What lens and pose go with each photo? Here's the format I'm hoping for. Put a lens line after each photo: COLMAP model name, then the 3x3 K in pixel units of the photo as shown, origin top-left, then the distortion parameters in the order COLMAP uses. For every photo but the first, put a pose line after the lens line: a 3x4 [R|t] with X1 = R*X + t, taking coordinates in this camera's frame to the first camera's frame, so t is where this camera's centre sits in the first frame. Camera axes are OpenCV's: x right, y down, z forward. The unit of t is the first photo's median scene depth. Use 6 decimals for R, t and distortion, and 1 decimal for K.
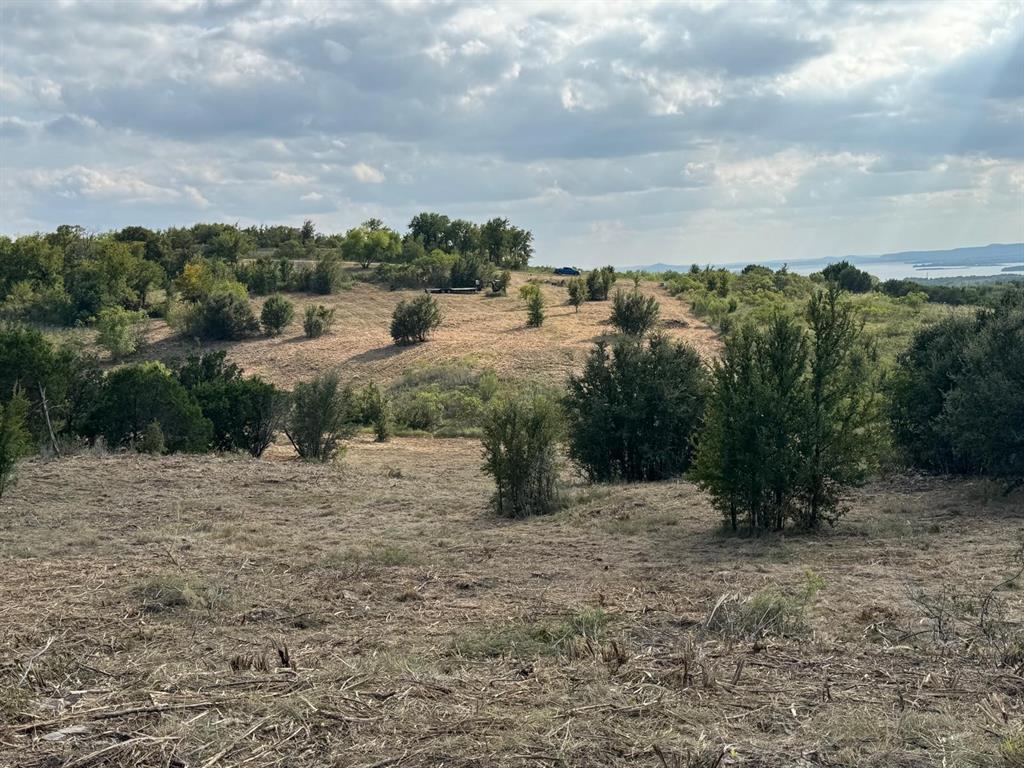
lens RADIAL K [[1191.1, 0, 504.4], [0, 1191.1, 385.2], [0, 0, 1]] dist [0.104818, 0.000000]
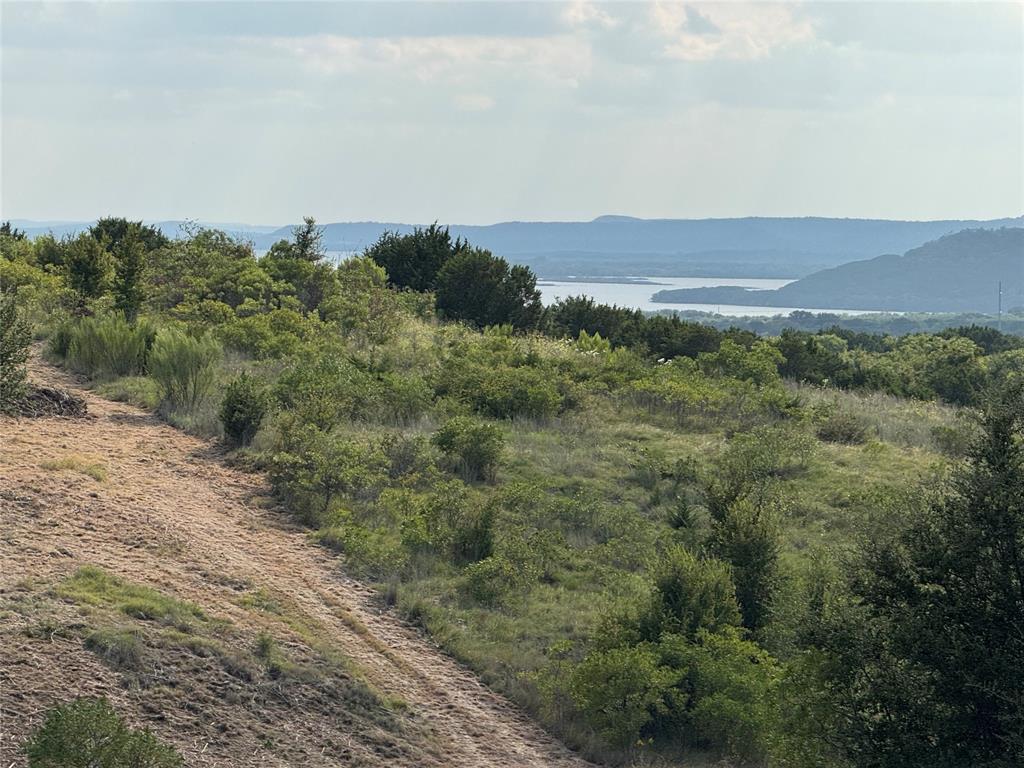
lens RADIAL K [[4145.4, 0, 510.6], [0, 4145.4, 385.1], [0, 0, 1]] dist [-0.164429, 0.000000]
pose [[0.933406, 0.051043, 0.355172, -0.140649], [-0.029360, 0.997376, -0.066176, 0.008587], [-0.357618, 0.051341, 0.932456, 0.073314]]
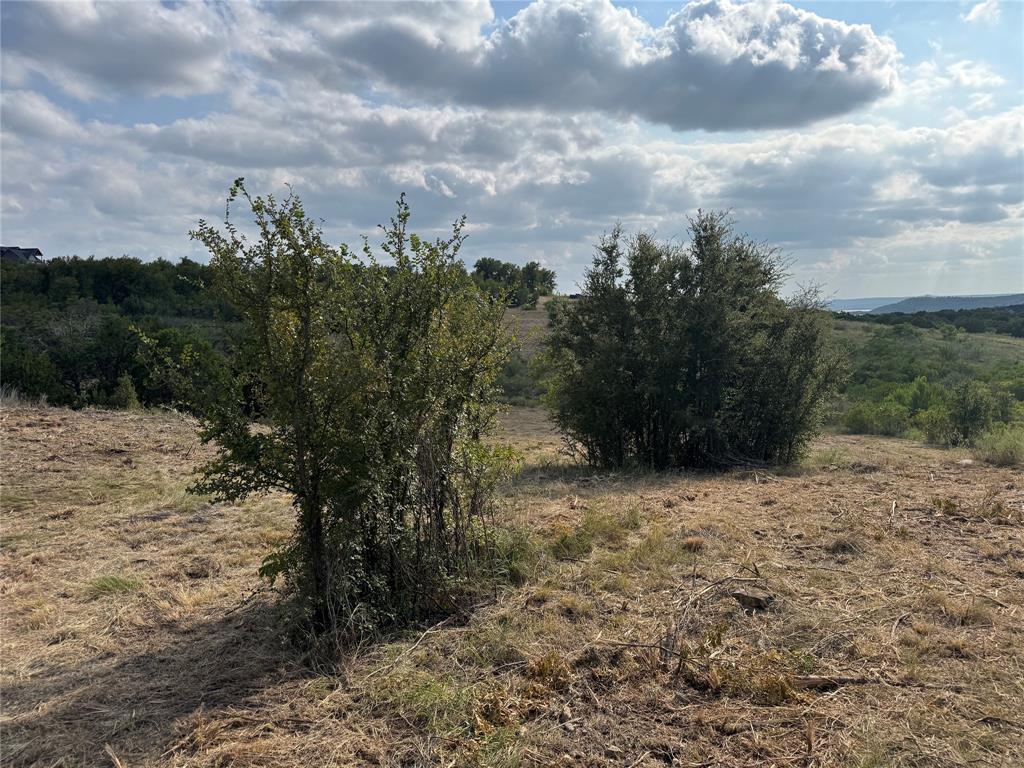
lens RADIAL K [[706.1, 0, 516.7], [0, 706.1, 381.7], [0, 0, 1]] dist [0.047949, -0.064073]
pose [[0.999118, 0.023025, -0.035111, 0.018604], [-0.022873, 0.999727, 0.004717, 0.014605], [0.035210, -0.003909, 0.999372, 0.252726]]
